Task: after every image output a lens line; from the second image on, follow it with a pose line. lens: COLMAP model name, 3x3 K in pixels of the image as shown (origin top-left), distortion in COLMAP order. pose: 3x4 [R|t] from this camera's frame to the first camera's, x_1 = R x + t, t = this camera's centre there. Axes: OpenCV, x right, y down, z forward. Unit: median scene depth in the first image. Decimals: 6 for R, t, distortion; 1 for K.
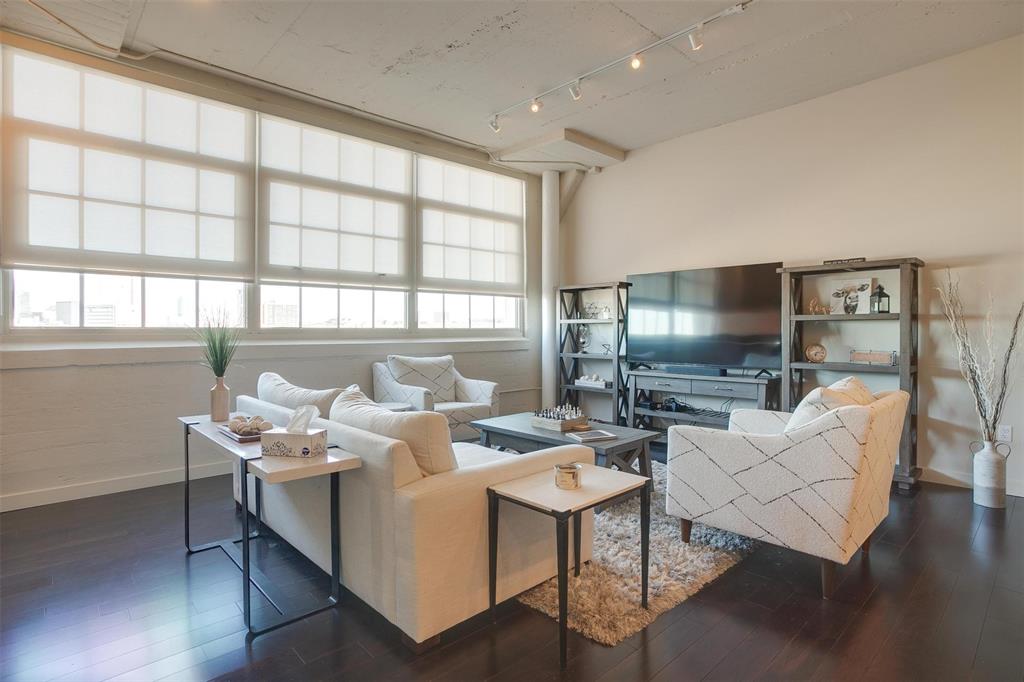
lens RADIAL K [[512.3, 0, 512.0], [0, 512.3, 341.0], [0, 0, 1]] dist [-0.067626, 0.032006]
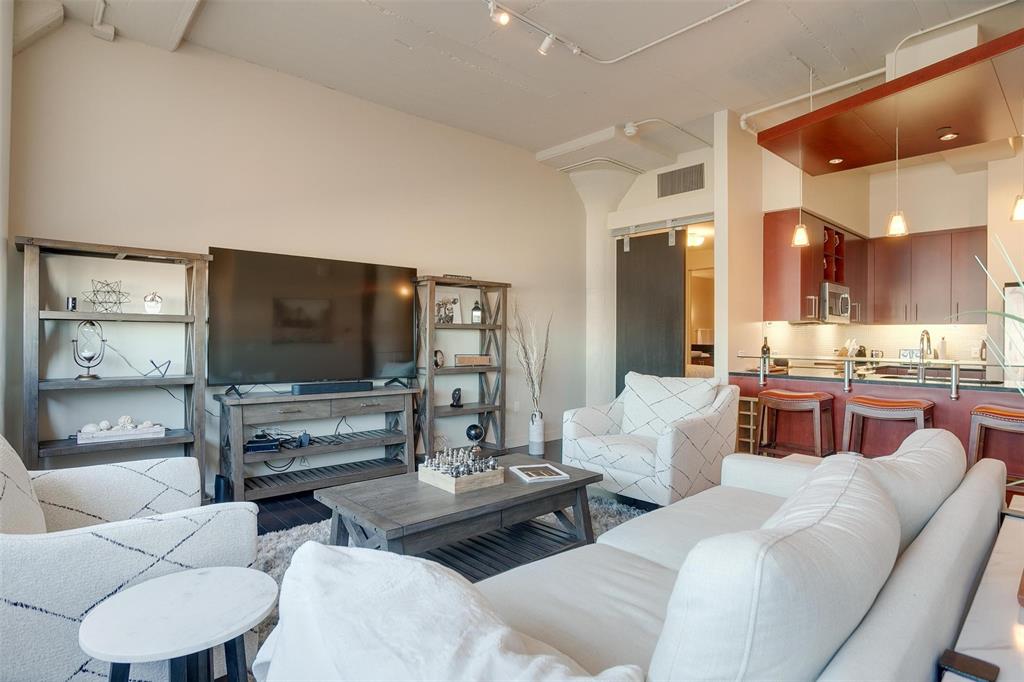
lens RADIAL K [[512.3, 0, 512.0], [0, 512.3, 341.0], [0, 0, 1]] dist [-0.067626, 0.032006]
pose [[0.048578, -0.002352, 0.998817, -0.455230], [0.008614, 0.999961, 0.001936, -0.014370], [-0.998782, 0.008510, 0.048597, 0.764123]]
